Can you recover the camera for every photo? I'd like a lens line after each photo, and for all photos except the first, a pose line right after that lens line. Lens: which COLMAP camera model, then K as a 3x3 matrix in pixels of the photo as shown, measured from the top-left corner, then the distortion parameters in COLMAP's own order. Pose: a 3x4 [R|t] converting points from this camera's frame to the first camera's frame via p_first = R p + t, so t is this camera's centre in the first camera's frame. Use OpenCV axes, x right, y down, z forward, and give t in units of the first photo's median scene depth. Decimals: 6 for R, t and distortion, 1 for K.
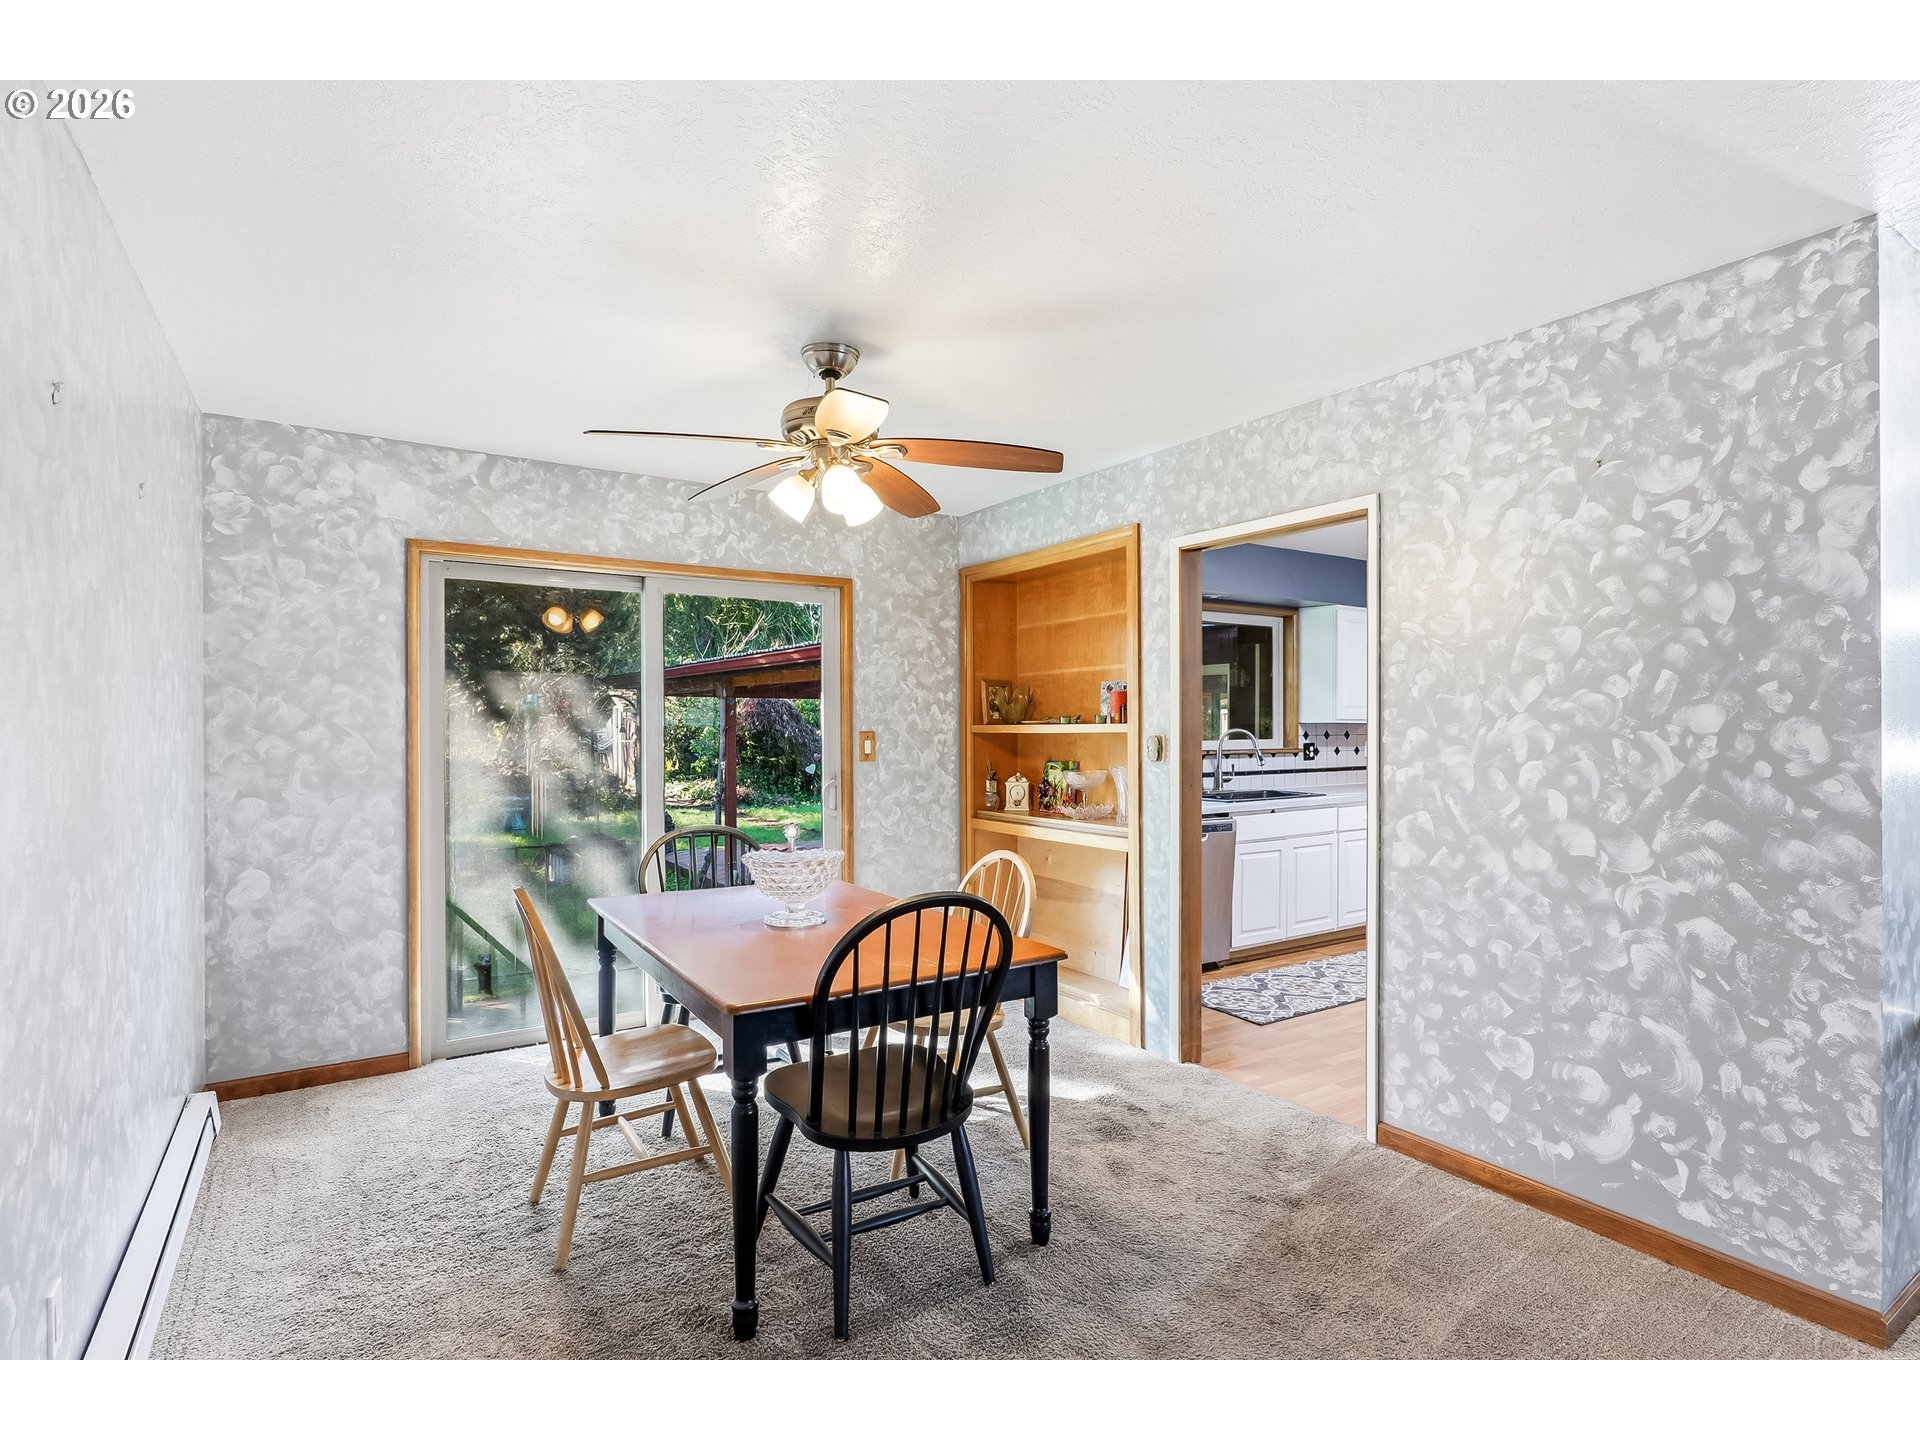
lens RADIAL K [[961.6, 0, 966.4], [0, 961.6, 731.9], [0, 0, 1]] dist [-0.001774, 0.000007]
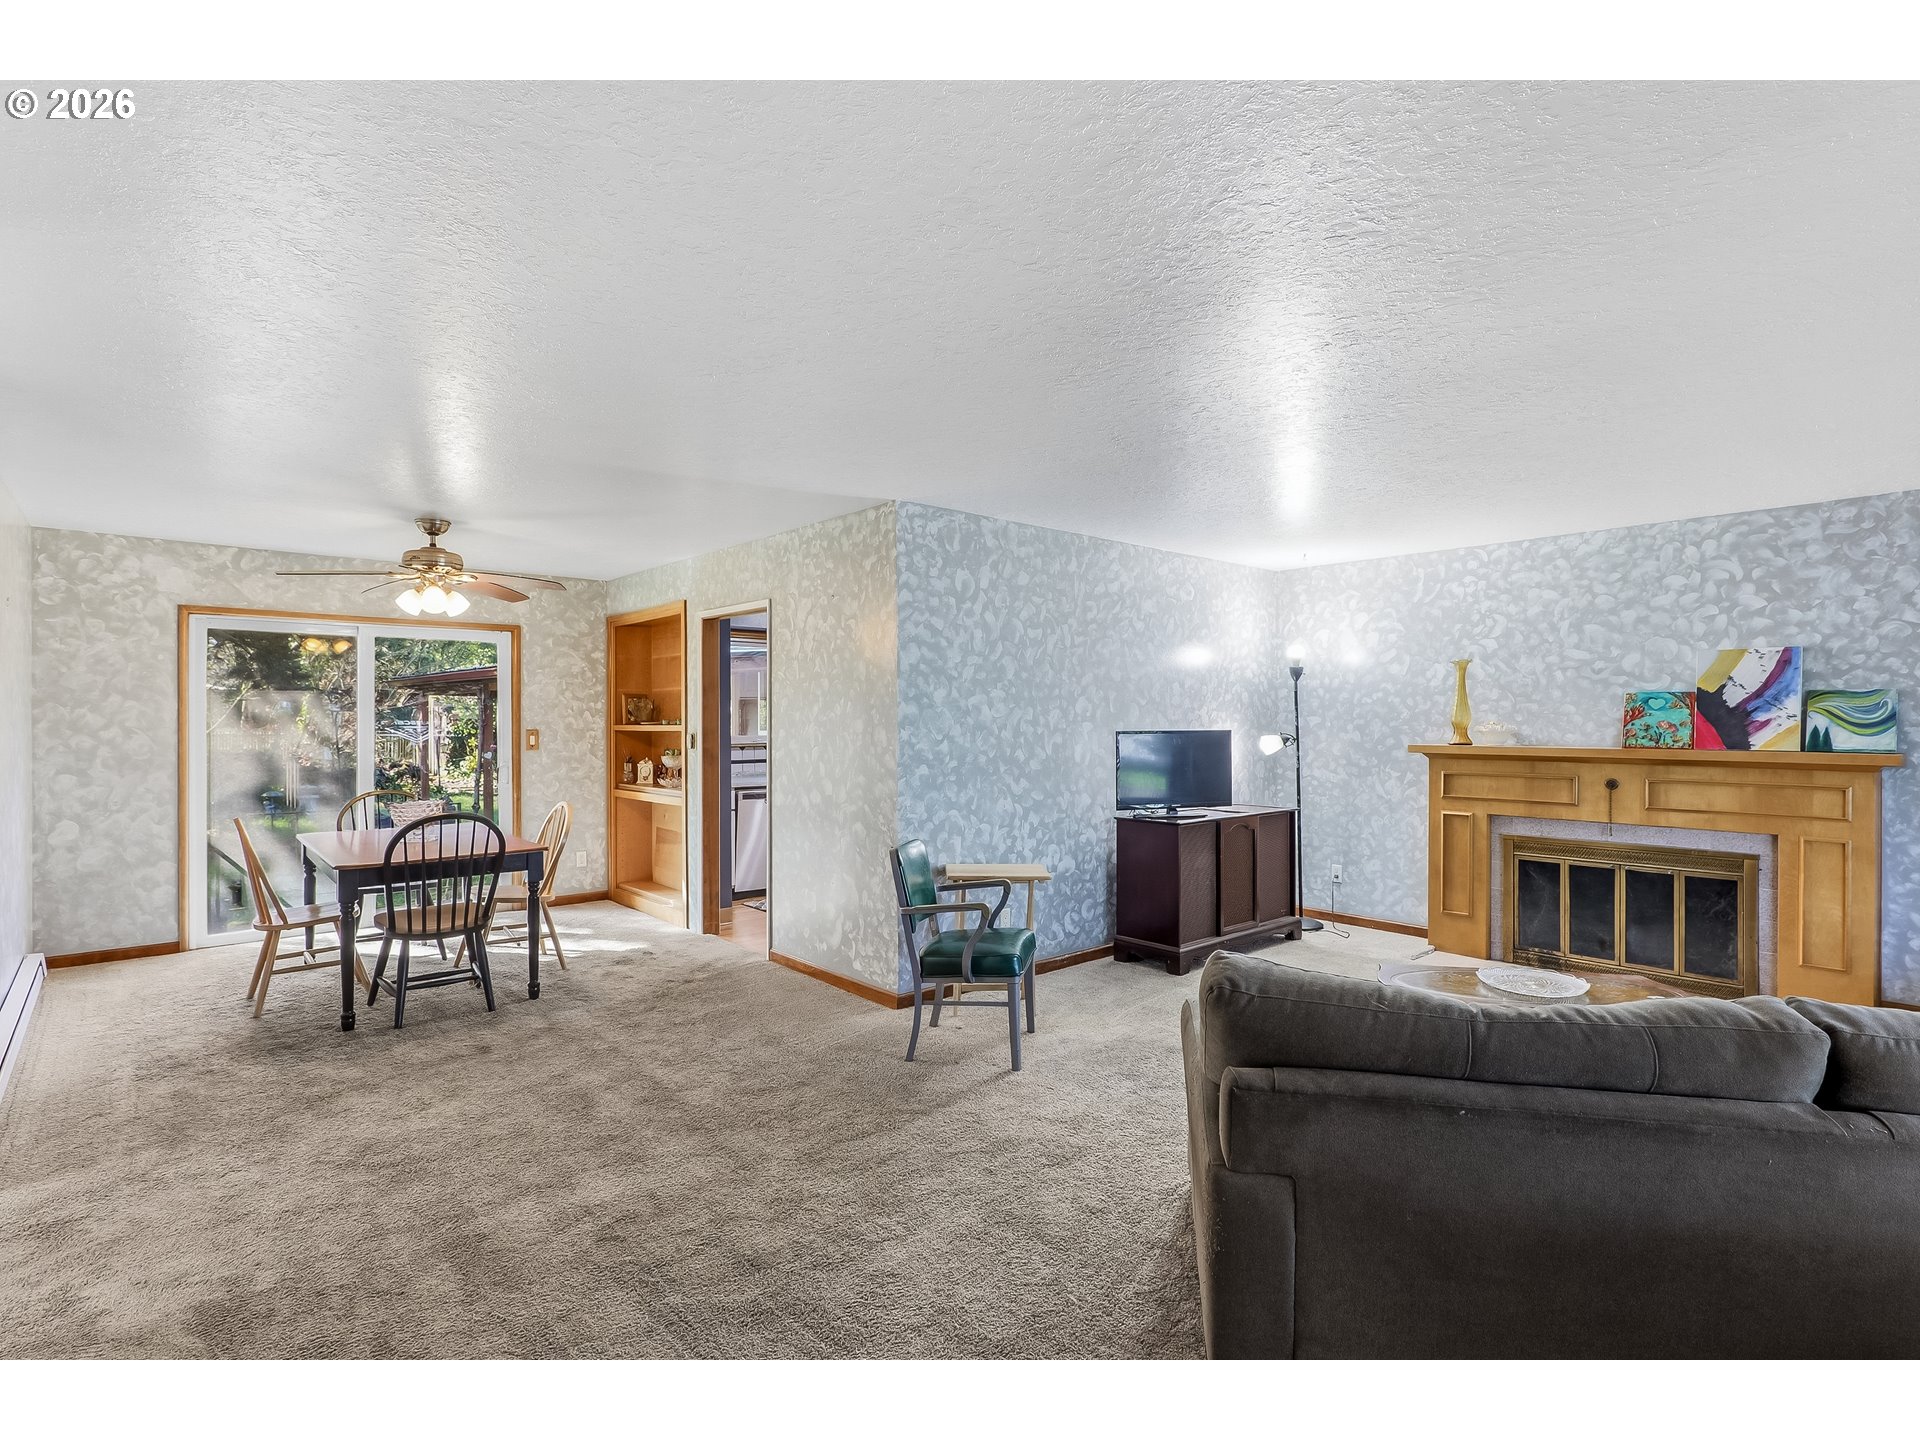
lens RADIAL K [[930.5, 0, 948.5], [0, 930.5, 721.4], [0, 0, 1]] dist [-0.002728, 0.000371]
pose [[0.990207, 0.000250, 0.139606, 0.439333], [0.000253, 0.999994, -0.003585, -0.010468], [-0.139606, 0.003585, 0.990201, -0.656677]]
